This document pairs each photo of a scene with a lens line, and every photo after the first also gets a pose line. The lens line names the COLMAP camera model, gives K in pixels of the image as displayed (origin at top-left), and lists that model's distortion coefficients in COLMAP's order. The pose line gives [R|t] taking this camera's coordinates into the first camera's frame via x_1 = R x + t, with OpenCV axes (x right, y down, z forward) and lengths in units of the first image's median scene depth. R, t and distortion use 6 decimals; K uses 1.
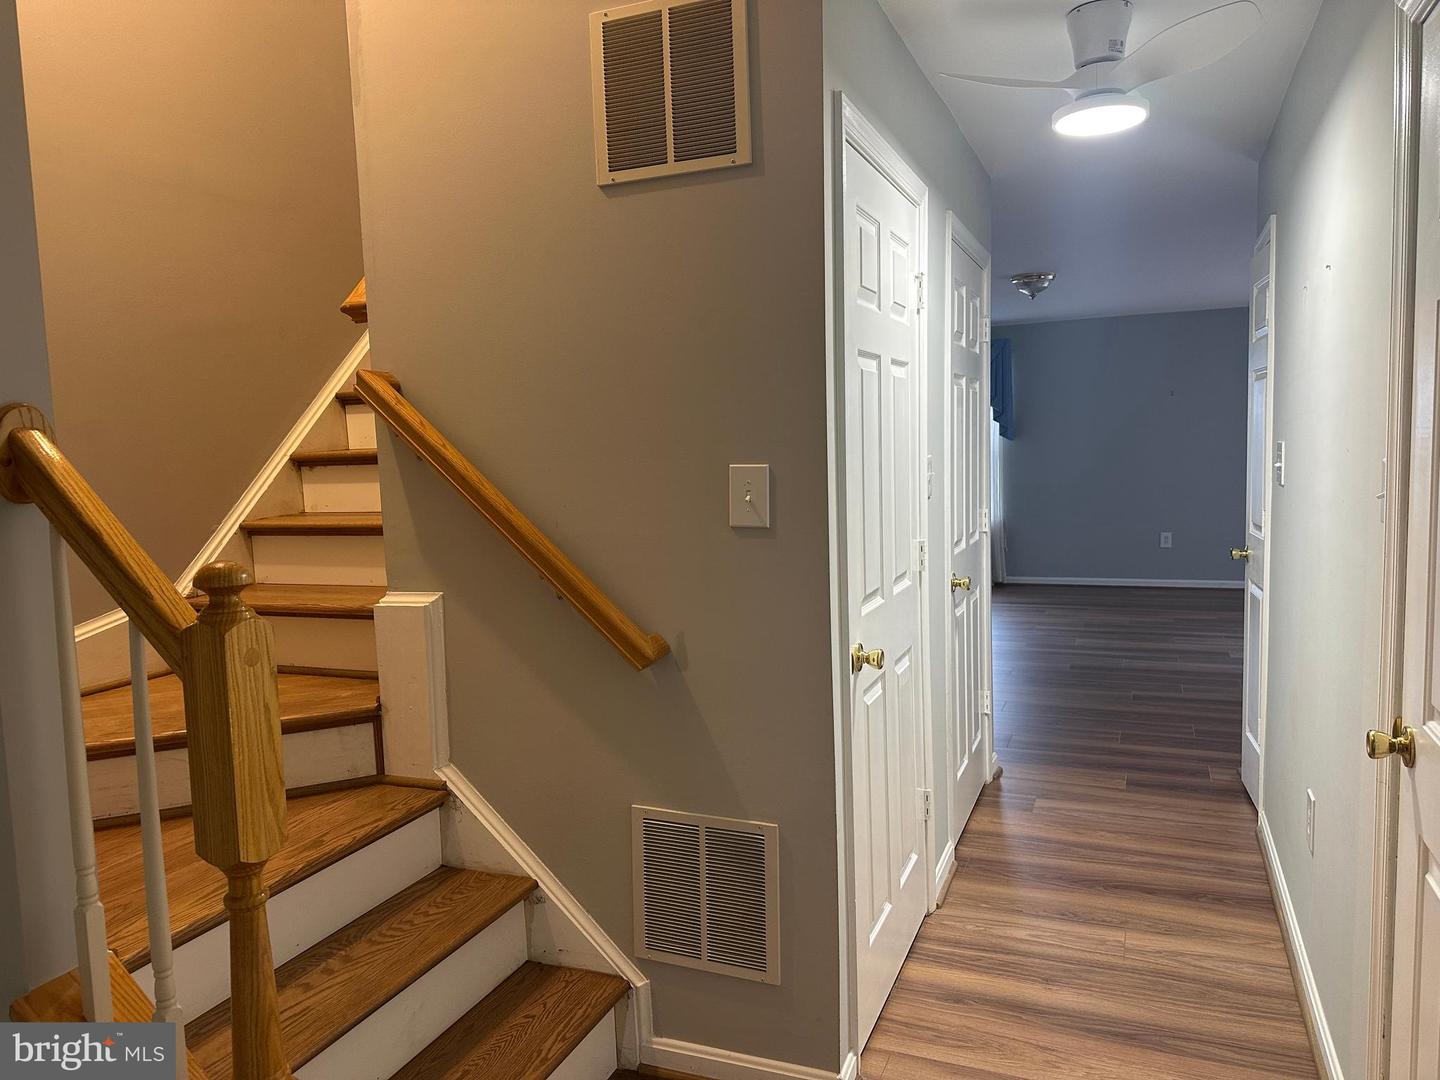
lens RADIAL K [[1024.3, 0, 719.3], [0, 1024.3, 539.9], [0, 0, 1]] dist [0.078817, -0.053559]
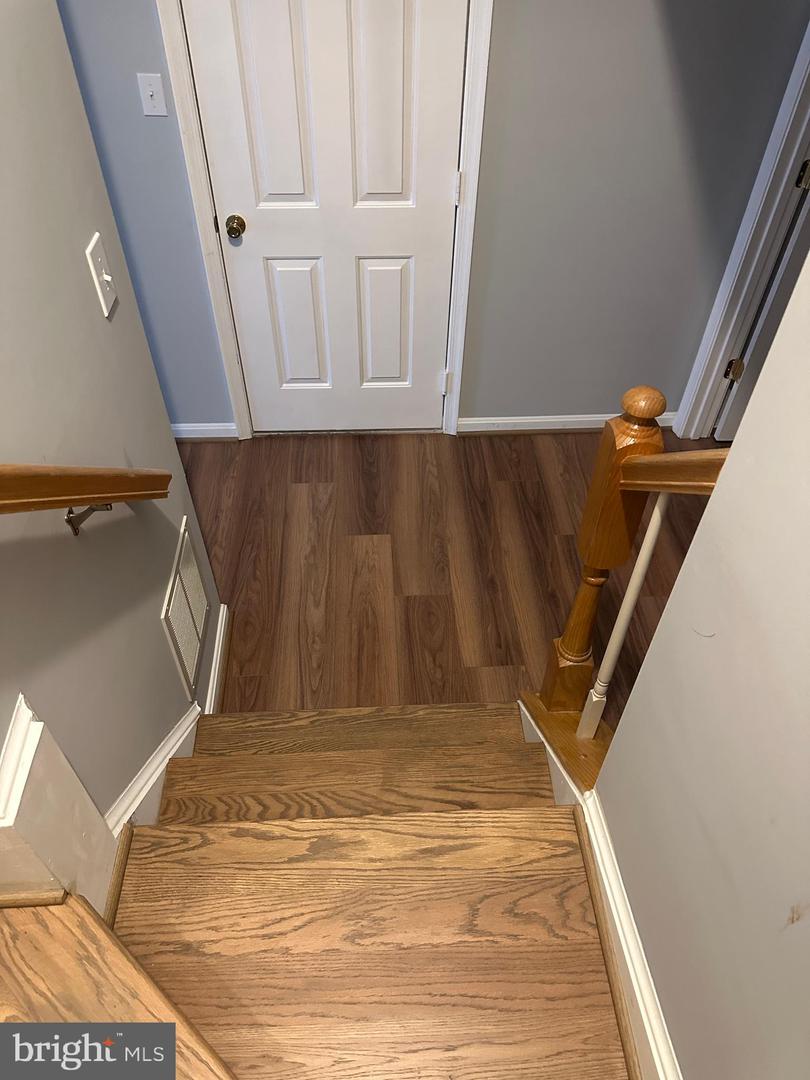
lens RADIAL K [[768.3, 0, 404.0], [0, 768.3, 540.9], [0, 0, 1]] dist [0.078817, -0.053559]
pose [[-0.434901, -0.627215, 0.646113, -0.668074], [0.087812, 0.684562, 0.723646, -0.344805], [-0.896186, 0.371451, -0.242640, 0.983266]]
